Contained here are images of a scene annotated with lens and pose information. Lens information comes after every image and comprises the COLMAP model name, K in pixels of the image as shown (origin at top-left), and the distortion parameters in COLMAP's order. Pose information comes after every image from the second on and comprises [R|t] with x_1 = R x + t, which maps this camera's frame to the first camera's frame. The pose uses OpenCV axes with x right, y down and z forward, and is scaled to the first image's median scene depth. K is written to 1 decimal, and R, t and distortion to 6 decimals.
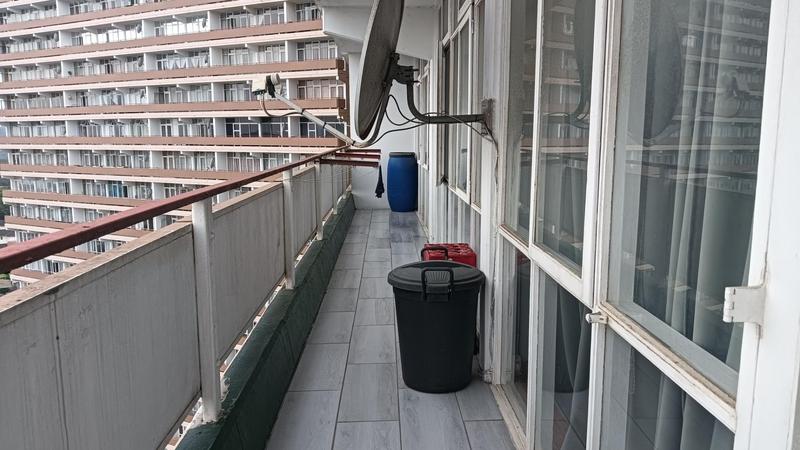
lens RADIAL K [[599.2, 0, 400.5], [0, 599.2, 225.3], [0, 0, 1]] dist [-0.008045, -0.052929]
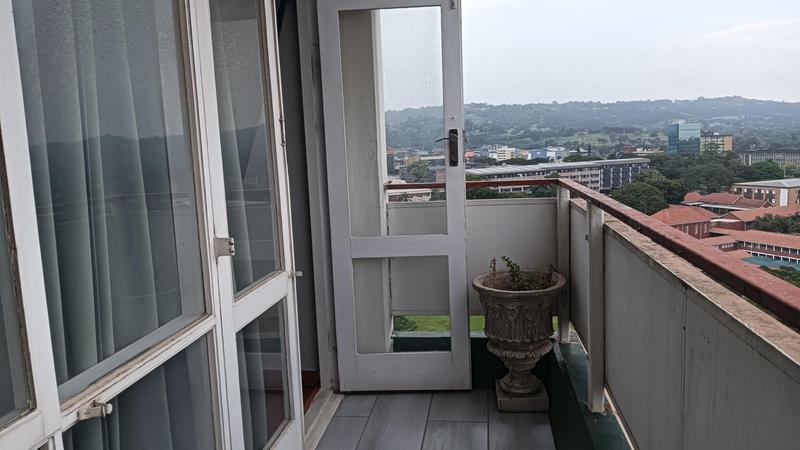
lens RADIAL K [[599.2, 0, 400.3], [0, 599.2, 223.5], [0, 0, 1]] dist [-0.008045, -0.052929]
pose [[-0.985819, 0.022939, 0.166238, -0.218948], [0.068981, 0.958444, 0.276814, -0.311728], [-0.152980, 0.284356, -0.946435, 1.989937]]
